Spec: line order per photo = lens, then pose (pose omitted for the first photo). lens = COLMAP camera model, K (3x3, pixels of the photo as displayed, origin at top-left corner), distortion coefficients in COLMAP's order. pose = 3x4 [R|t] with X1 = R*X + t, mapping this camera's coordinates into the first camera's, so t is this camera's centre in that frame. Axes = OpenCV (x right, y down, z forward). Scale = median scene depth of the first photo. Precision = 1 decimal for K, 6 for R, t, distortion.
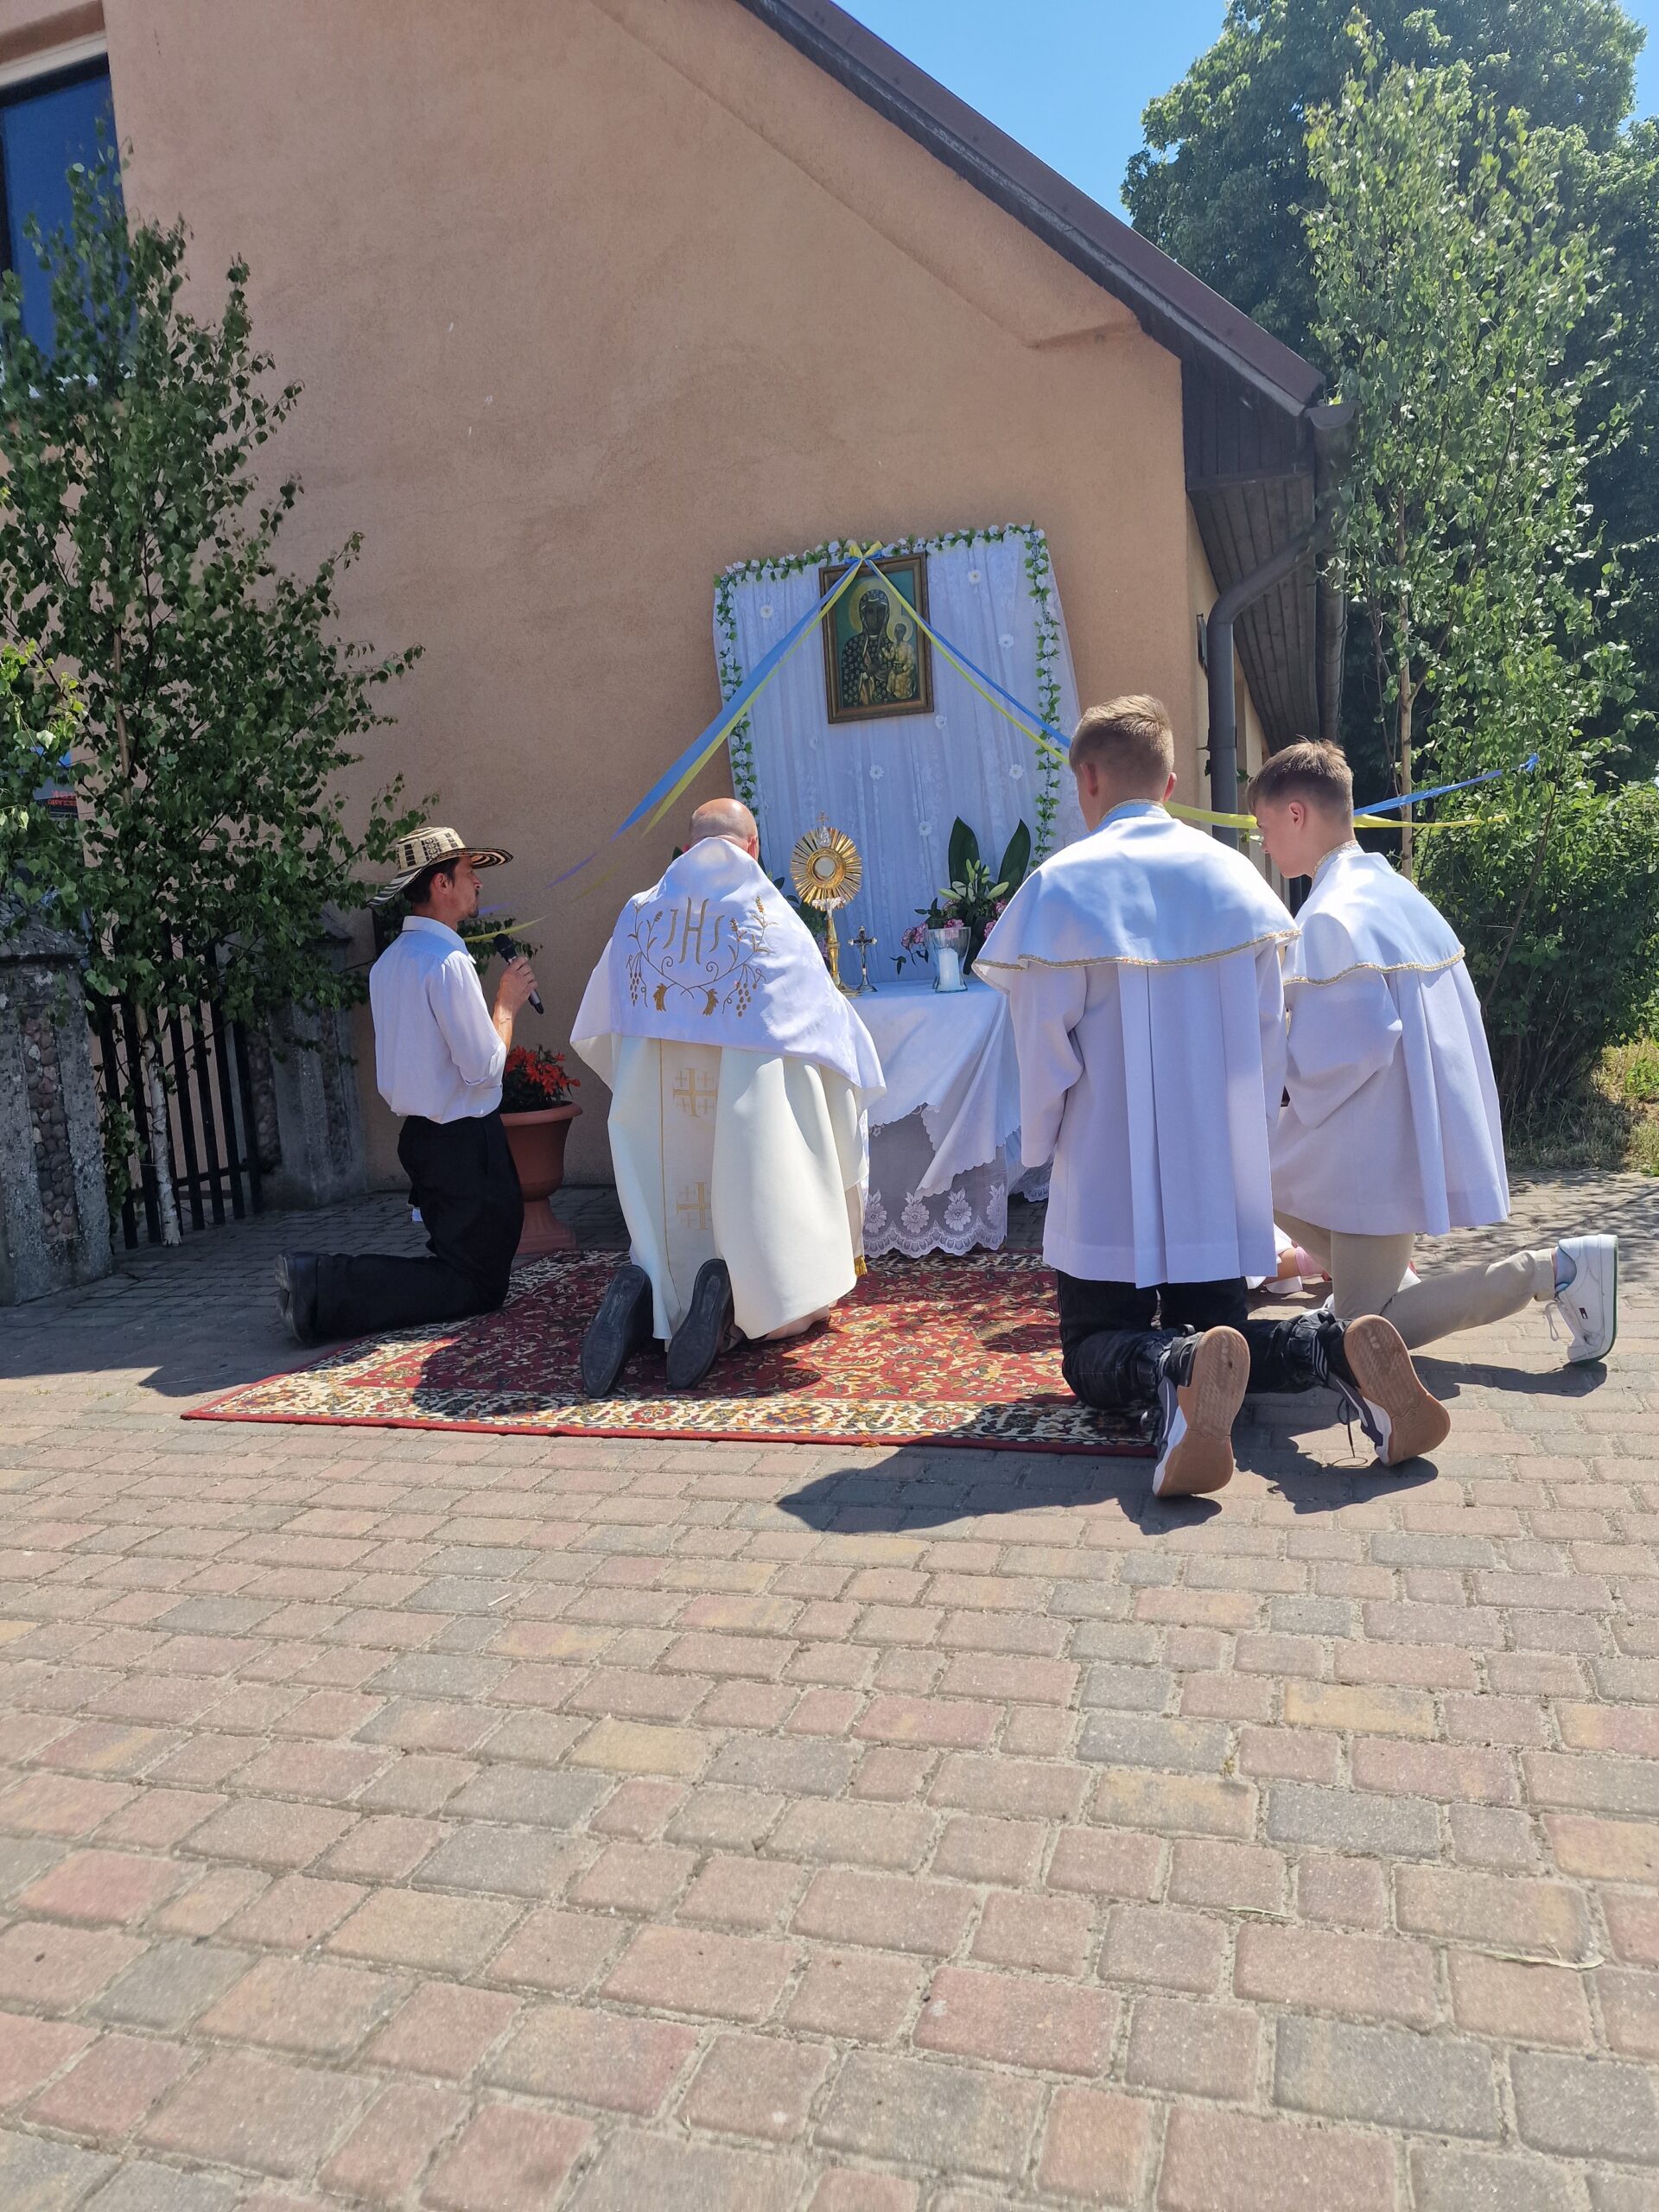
lens RADIAL K [[1475.9, 0, 864.1], [0, 1475.9, 1130.5], [0, 0, 1]] dist [0.079897, -0.066128]
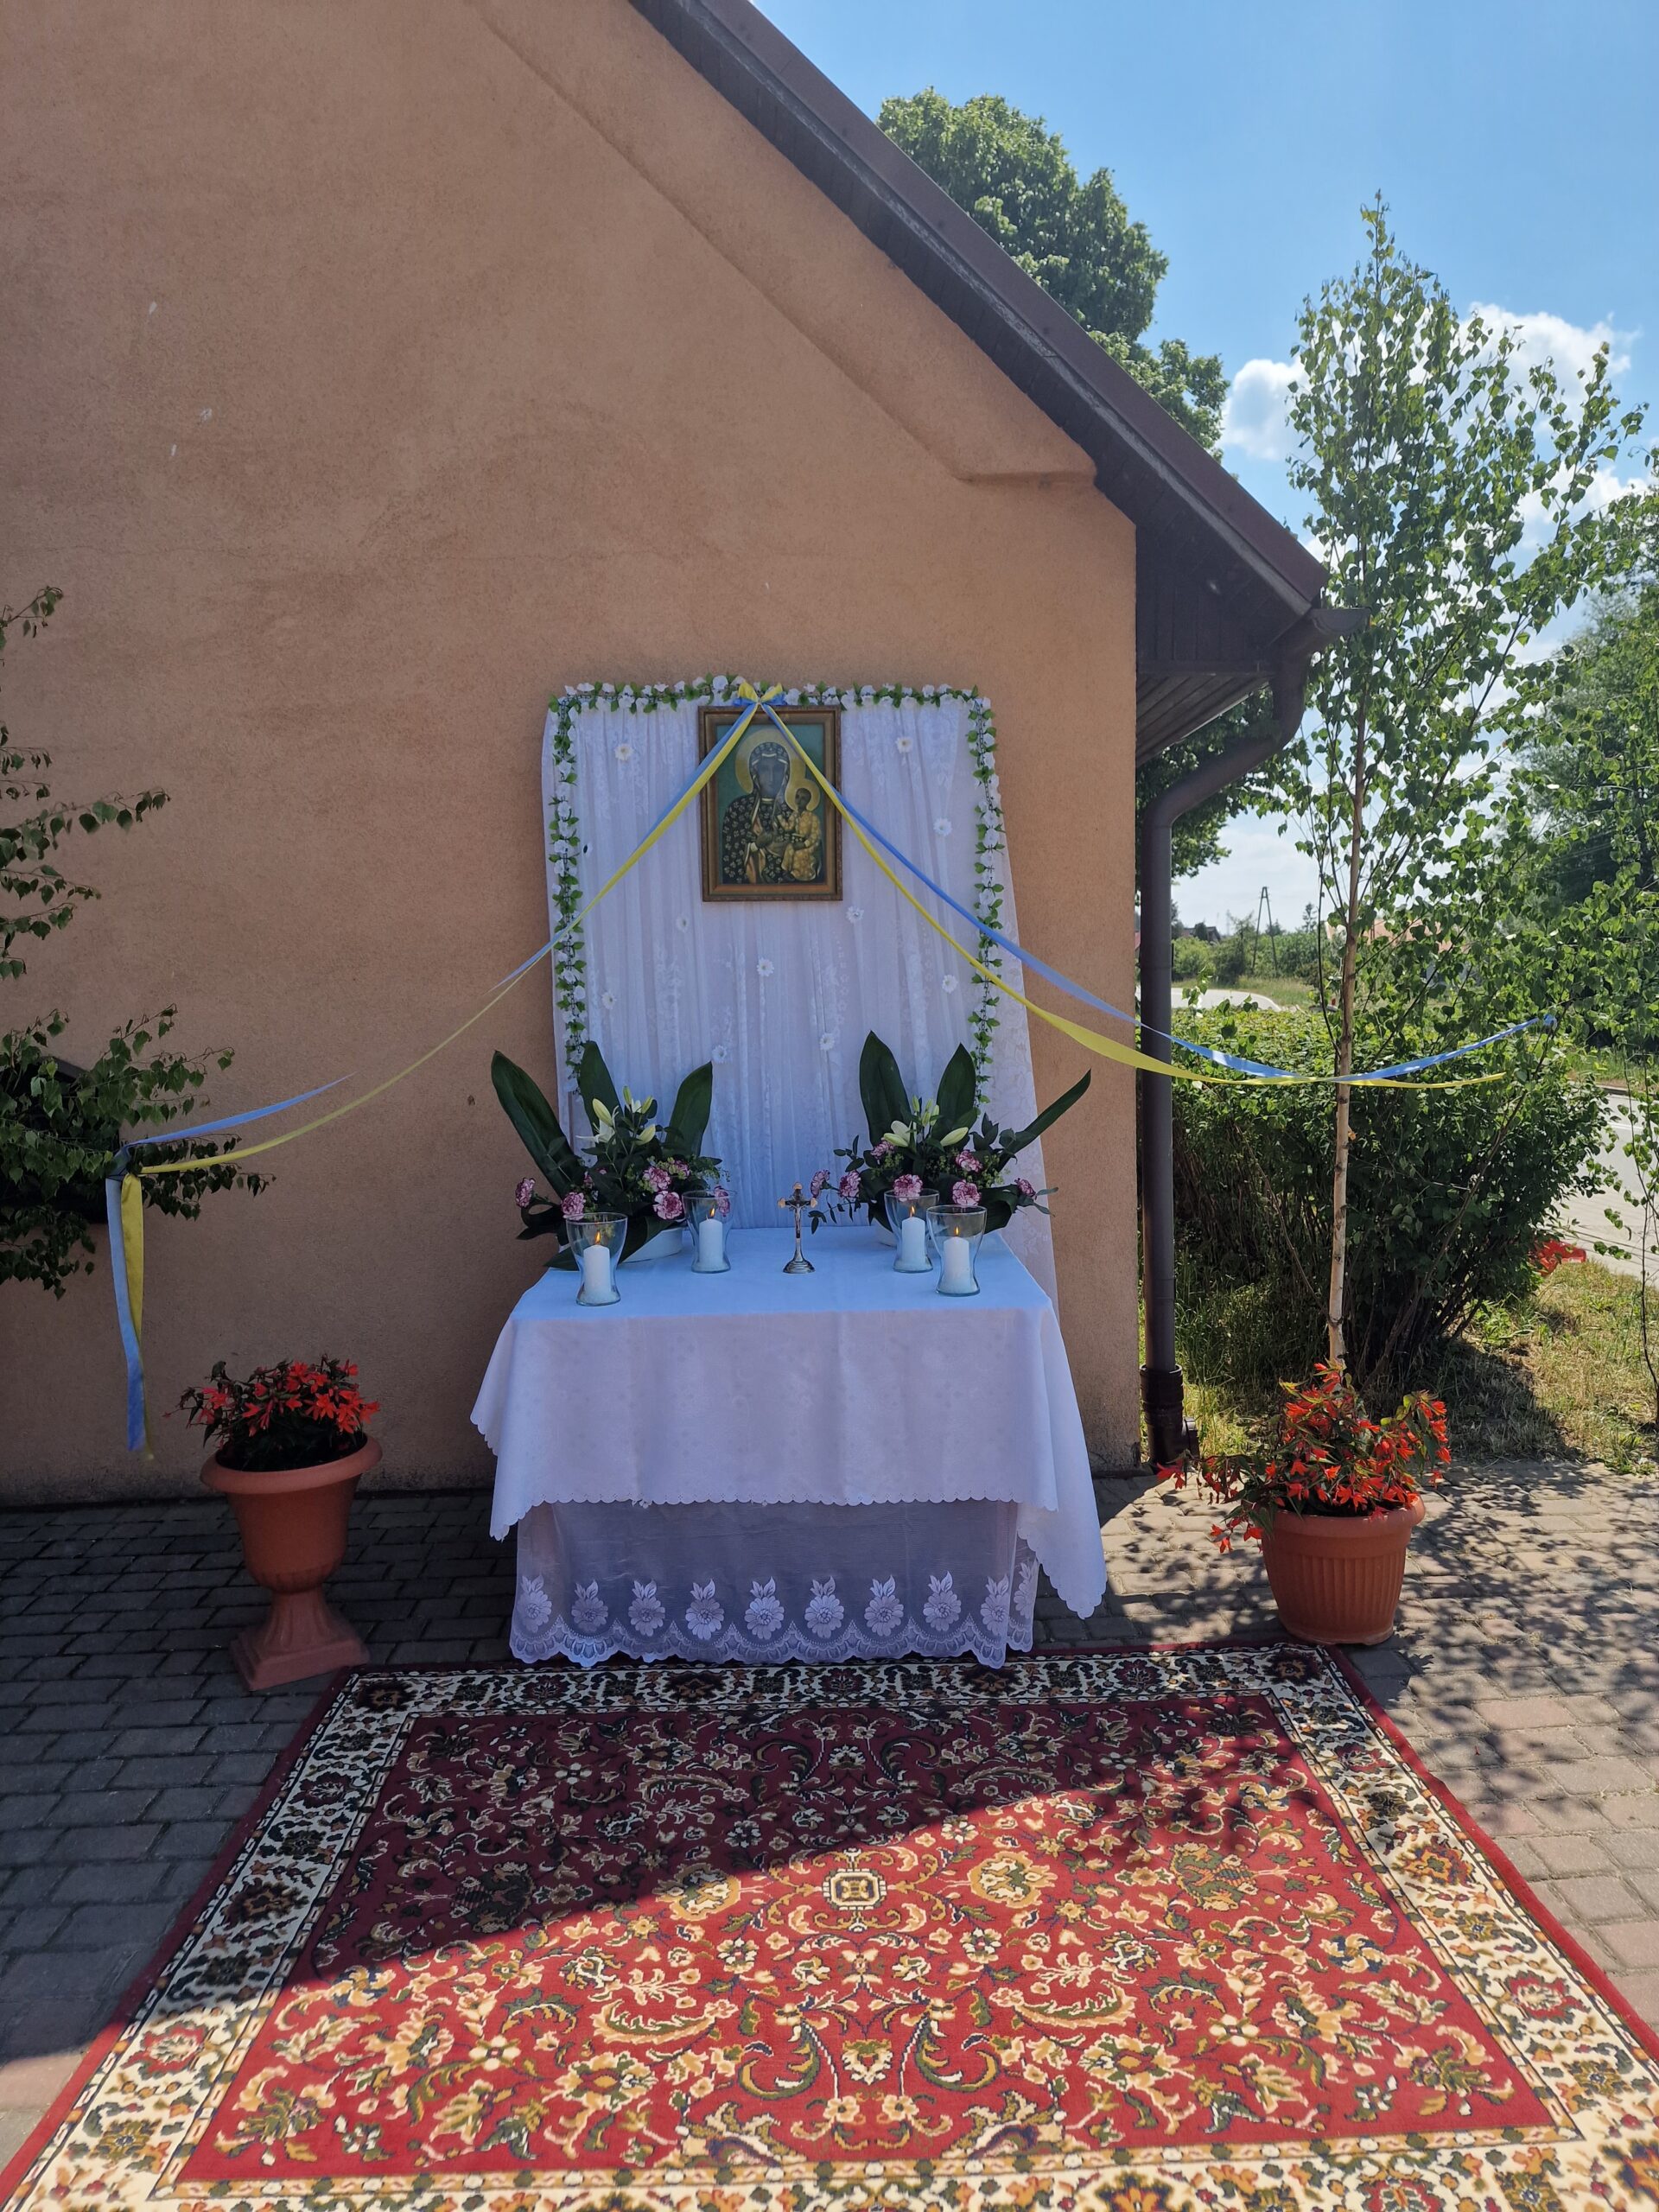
lens RADIAL K [[1478.9, 0, 829.5], [0, 1478.9, 1106.0], [0, 0, 1]] dist [0.084775, -0.070295]
pose [[0.944043, 0.030744, 0.328386, -0.499914], [-0.007707, 0.997431, -0.071224, -0.267665], [-0.329732, 0.064707, 0.941854, 0.608210]]
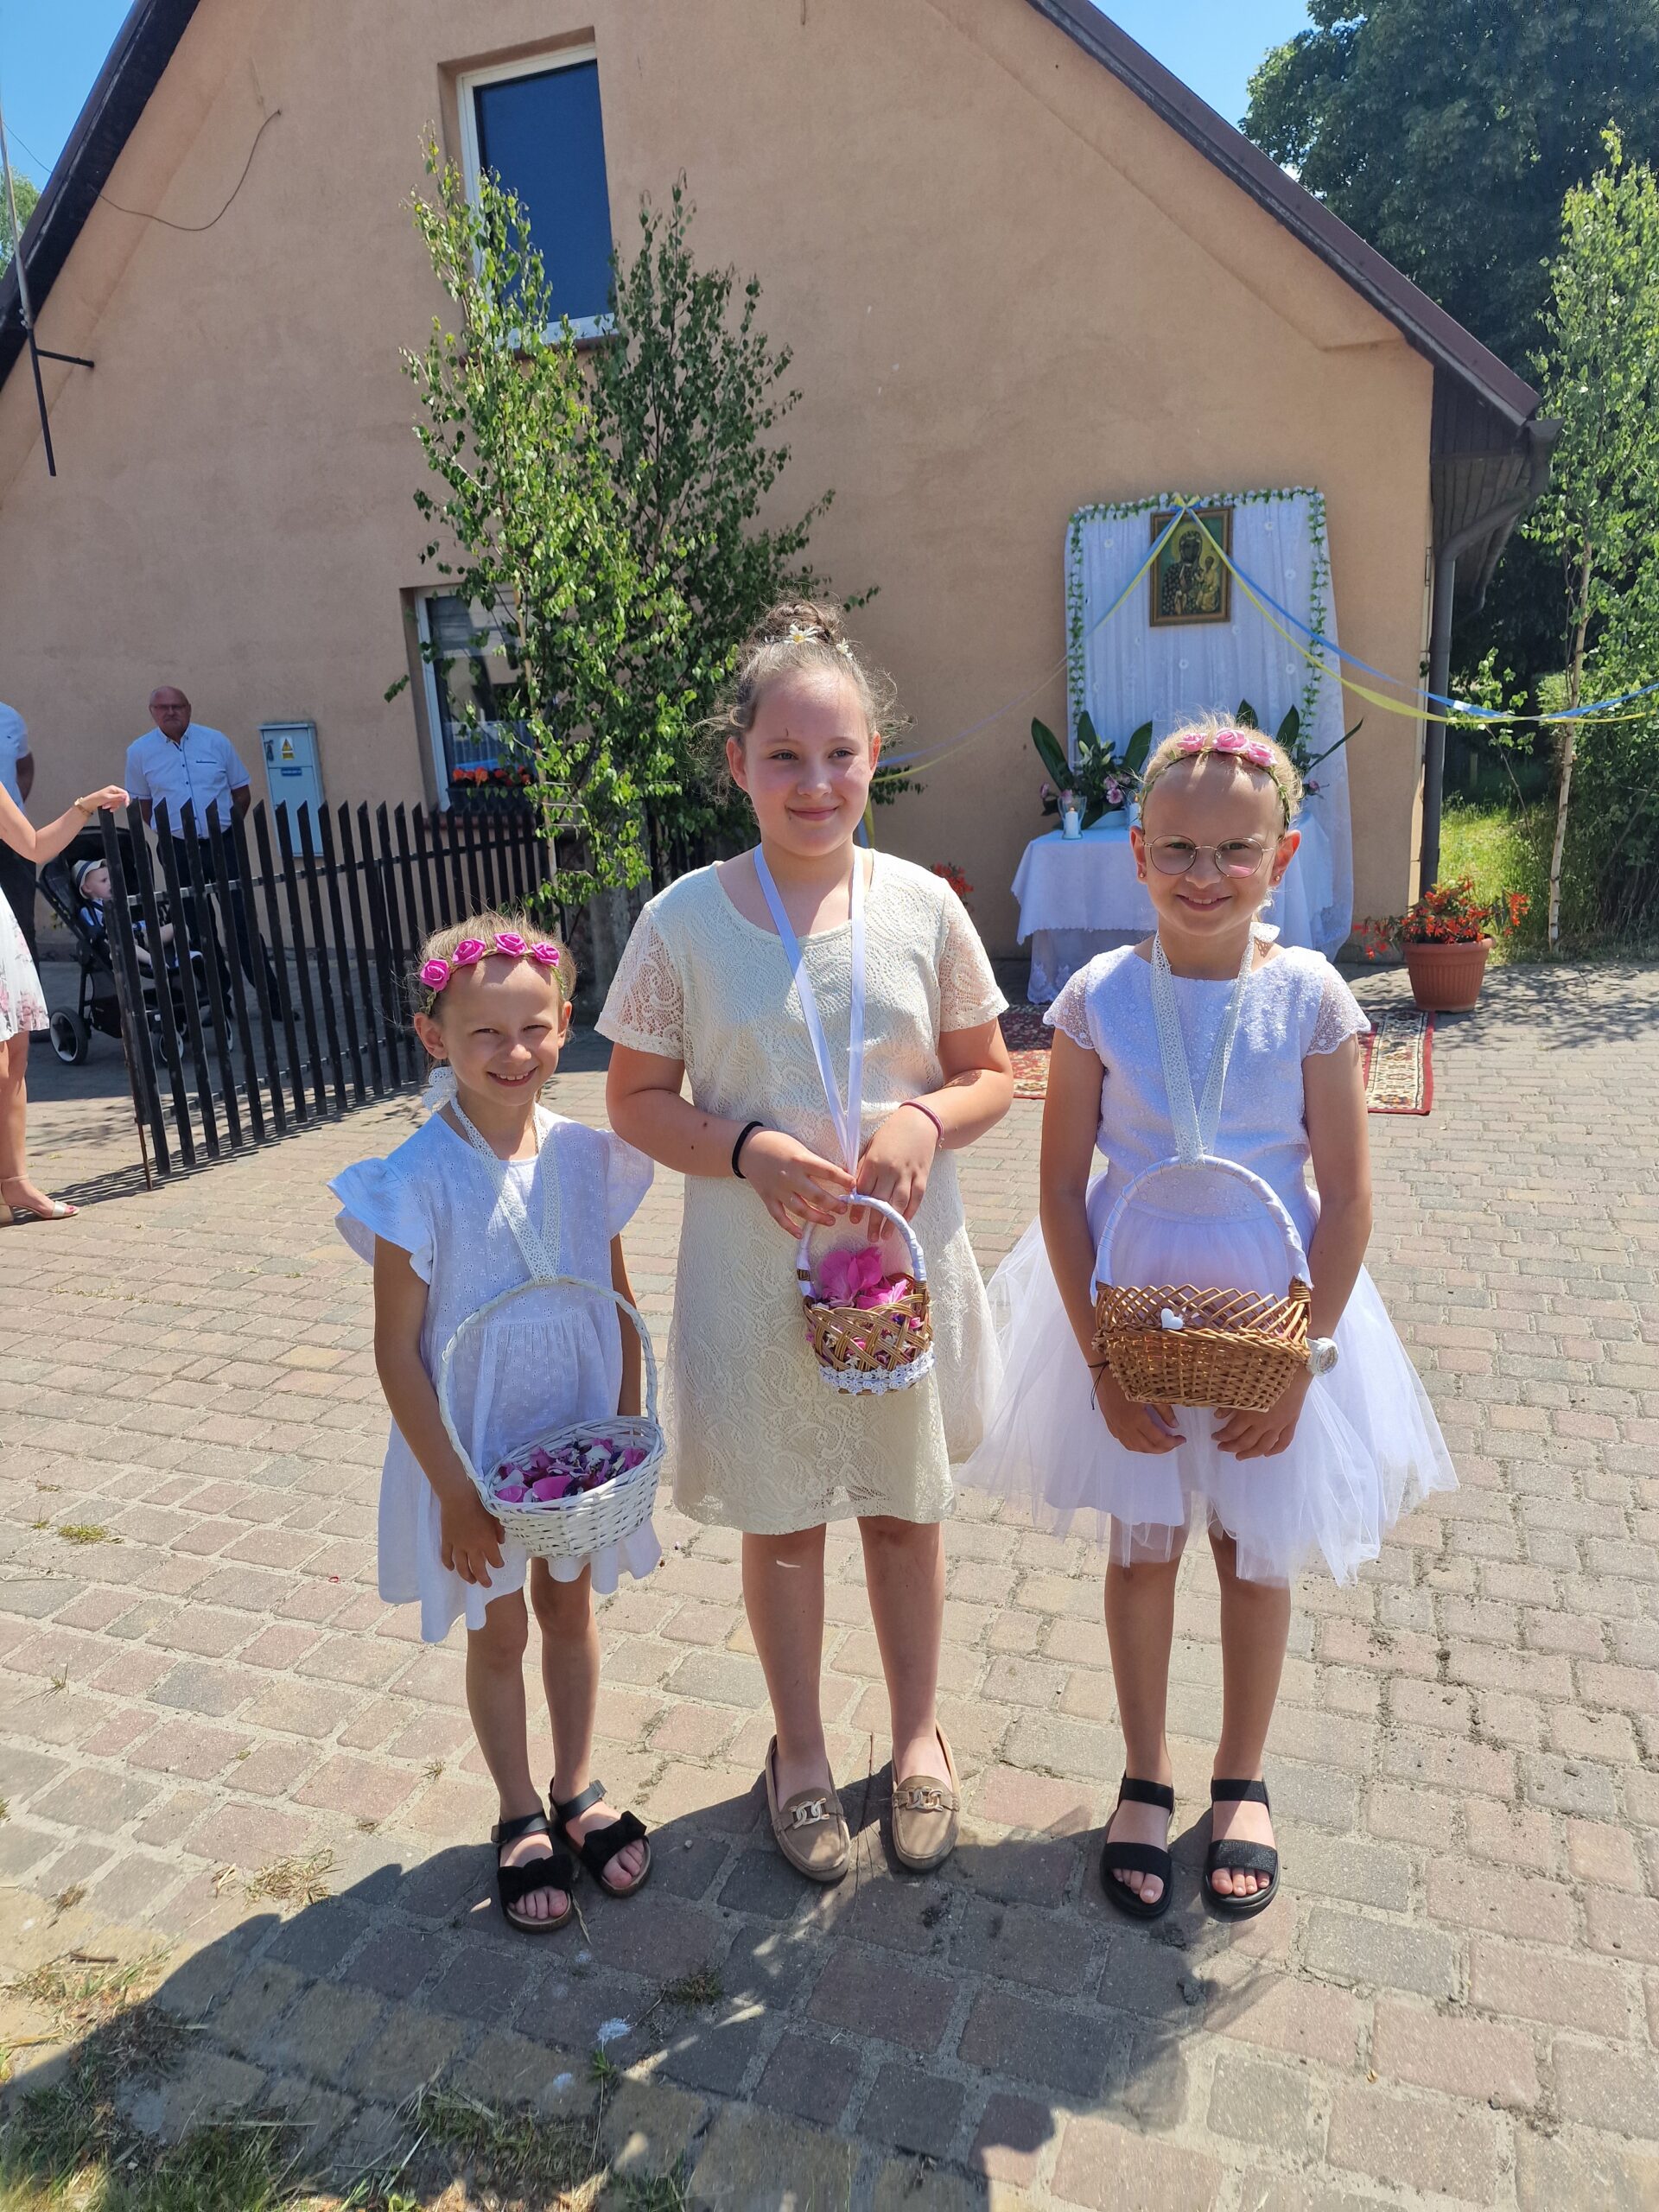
lens RADIAL K [[1504.5, 0, 845.1], [0, 1504.5, 1107.5], [0, 0, 1]] dist [0.056325, -0.042698]
pose [[0.997947, 0.033709, -0.054453, -0.509136], [-0.025802, 0.989833, 0.139876, -0.049349], [0.058615, -0.138184, 0.988671, -1.132009]]
